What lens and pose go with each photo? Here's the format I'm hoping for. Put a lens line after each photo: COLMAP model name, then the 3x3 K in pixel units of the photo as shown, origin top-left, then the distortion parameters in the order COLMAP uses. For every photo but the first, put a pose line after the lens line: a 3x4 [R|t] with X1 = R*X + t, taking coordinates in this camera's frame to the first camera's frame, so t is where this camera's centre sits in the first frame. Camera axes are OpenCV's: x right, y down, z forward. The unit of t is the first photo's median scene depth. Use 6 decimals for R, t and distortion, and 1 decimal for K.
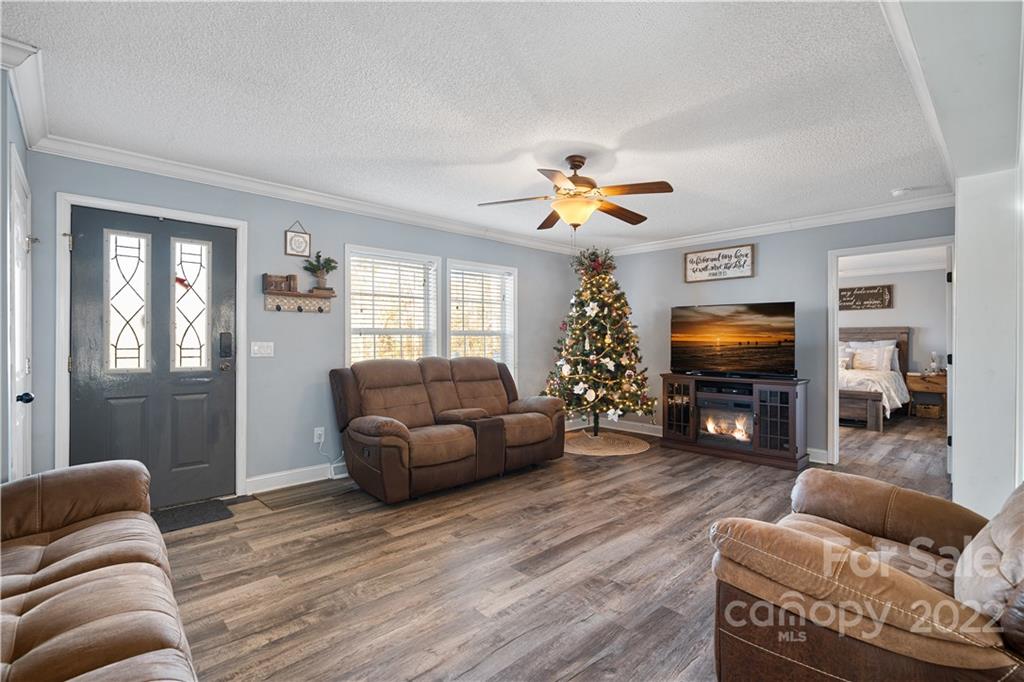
lens RADIAL K [[468.6, 0, 509.1], [0, 468.6, 343.9], [0, 0, 1]] dist [-0.008540, 0.001152]
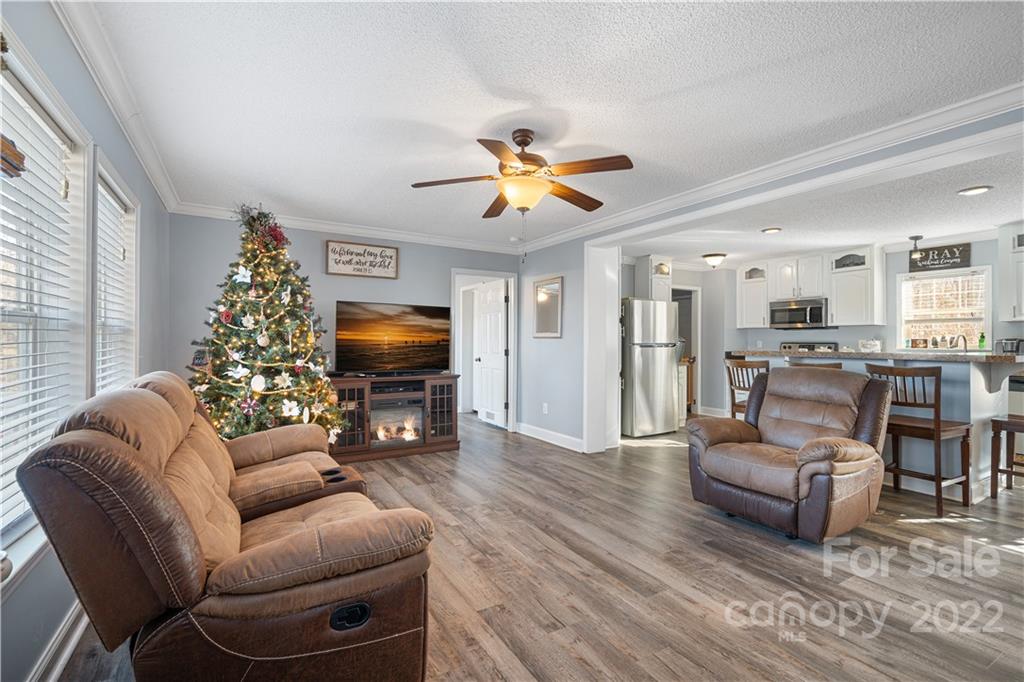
lens RADIAL K [[468.6, 0, 514.1], [0, 468.6, 336.6], [0, 0, 1]] dist [-0.008540, 0.001152]
pose [[0.210497, 0.010294, 0.977540, -0.516420], [0.001506, 0.999940, -0.010854, -0.002658], [-0.977593, 0.003757, 0.210468, 0.597815]]
